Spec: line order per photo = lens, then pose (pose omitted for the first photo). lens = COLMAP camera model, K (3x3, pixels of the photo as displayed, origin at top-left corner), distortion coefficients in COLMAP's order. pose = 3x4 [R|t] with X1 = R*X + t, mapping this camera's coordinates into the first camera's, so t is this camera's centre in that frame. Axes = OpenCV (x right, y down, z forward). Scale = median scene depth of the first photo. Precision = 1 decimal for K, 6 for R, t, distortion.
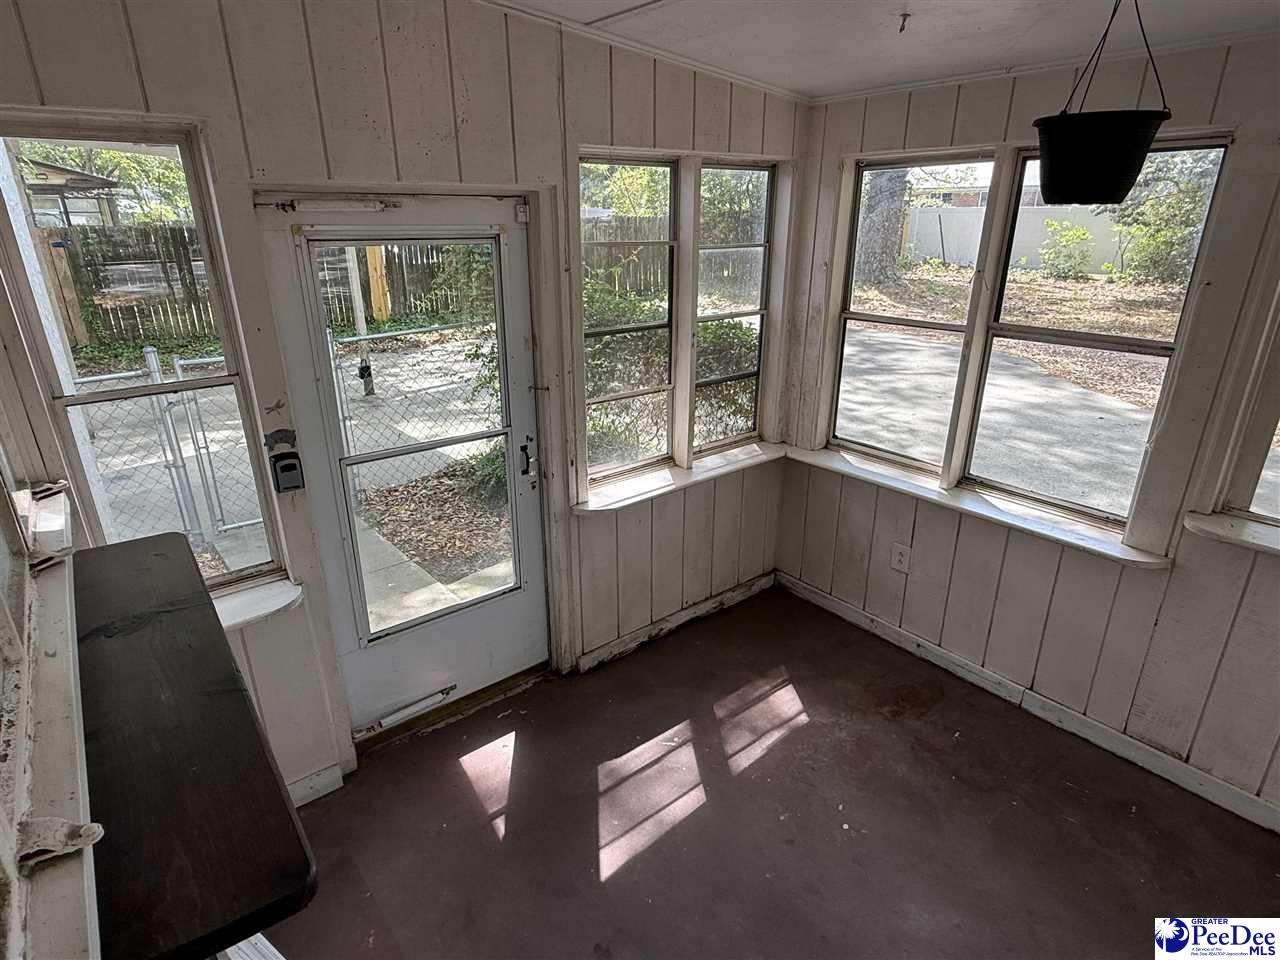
lens RADIAL K [[695.2, 0, 635.5], [0, 695.2, 480.8], [0, 0, 1]] dist [0.007277, -0.002158]
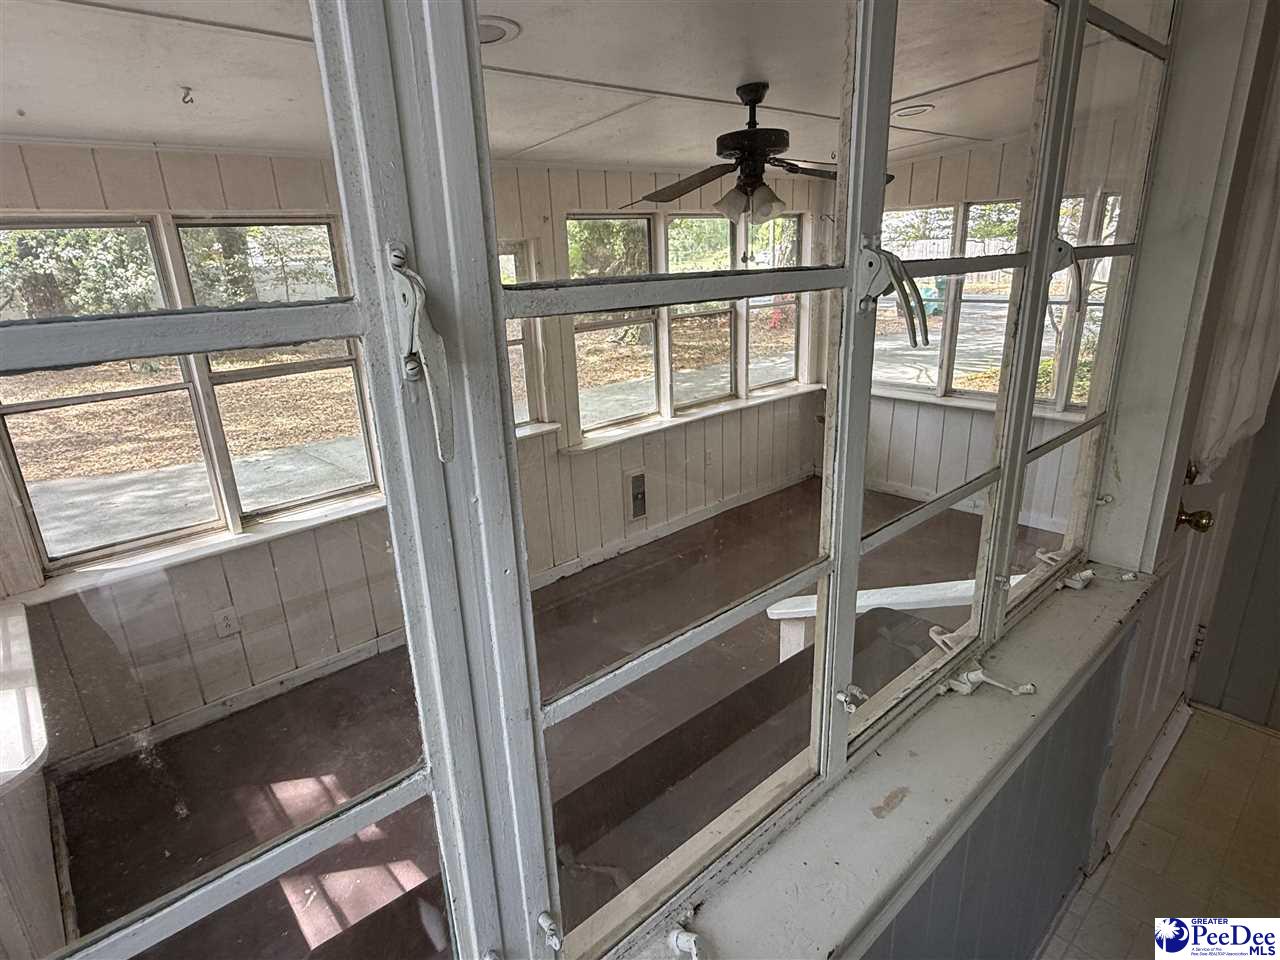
lens RADIAL K [[695.2, 0, 639.4], [0, 695.2, 480.0], [0, 0, 1]] dist [0.007277, -0.002158]
pose [[-0.071783, -0.301514, 0.950756, -0.566495], [0.397436, 0.865627, 0.304524, -0.138065], [-0.914818, 0.399725, 0.057695, 0.365478]]
